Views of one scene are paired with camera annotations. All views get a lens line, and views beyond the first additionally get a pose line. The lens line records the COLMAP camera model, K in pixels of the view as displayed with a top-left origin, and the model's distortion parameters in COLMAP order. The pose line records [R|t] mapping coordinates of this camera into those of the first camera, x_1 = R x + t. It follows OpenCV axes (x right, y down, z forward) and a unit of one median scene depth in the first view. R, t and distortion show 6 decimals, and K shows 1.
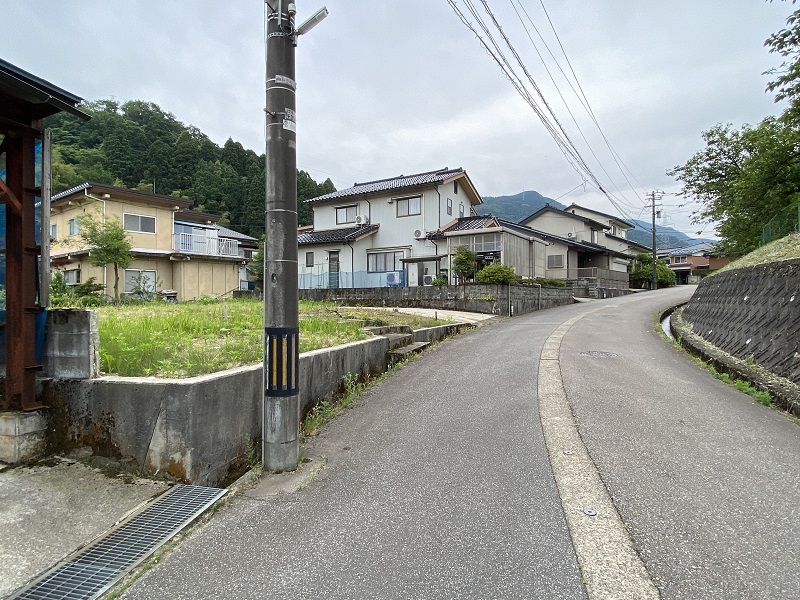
lens RADIAL K [[438.0, 0, 398.8], [0, 438.0, 296.9], [0, 0, 1]] dist [0.060443, -0.073648]
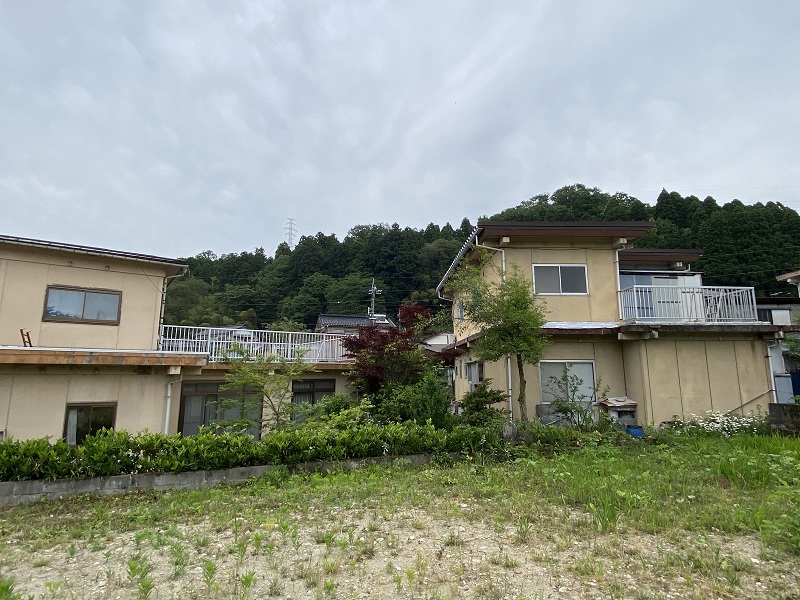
lens RADIAL K [[438.0, 0, 398.8], [0, 438.0, 296.9], [0, 0, 1]] dist [0.060443, -0.073648]
pose [[0.610432, -0.134012, -0.780650, -0.250352], [0.002699, 0.985929, -0.167141, -0.044920], [0.792064, 0.099921, 0.602204, 0.459200]]
